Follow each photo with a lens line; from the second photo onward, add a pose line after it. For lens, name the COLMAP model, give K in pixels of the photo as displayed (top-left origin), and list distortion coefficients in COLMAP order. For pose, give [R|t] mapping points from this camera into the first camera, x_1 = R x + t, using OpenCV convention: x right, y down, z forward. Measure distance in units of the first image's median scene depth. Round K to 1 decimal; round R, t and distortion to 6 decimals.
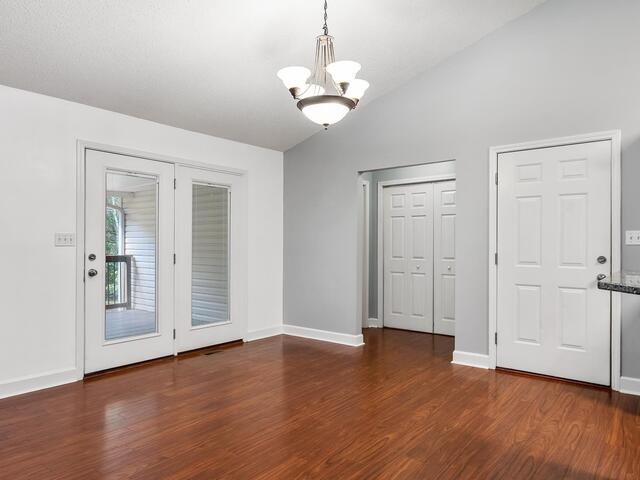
lens RADIAL K [[430.2, 0, 319.9], [0, 430.2, 242.3], [0, 0, 1]] dist [0.006815, 0.001945]
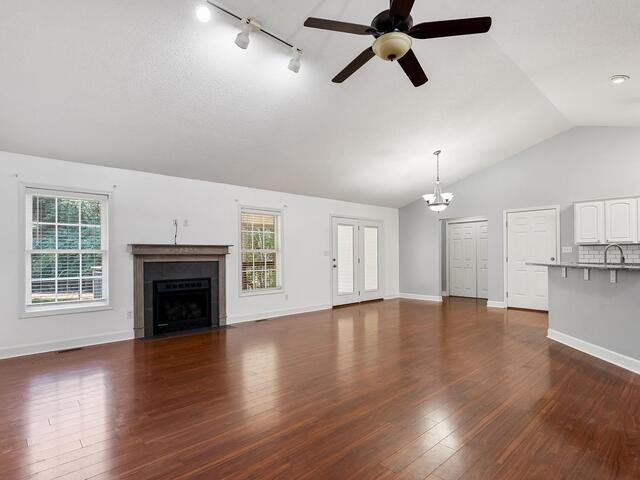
lens RADIAL K [[343.9, 0, 324.5], [0, 343.9, 251.7], [0, 0, 1]] dist [0.006682, 0.001124]
pose [[0.989610, -0.011190, -0.143339, -0.223375], [0.011152, 0.999937, -0.001063, -0.008144], [0.143342, -0.000546, 0.989673, -0.745188]]
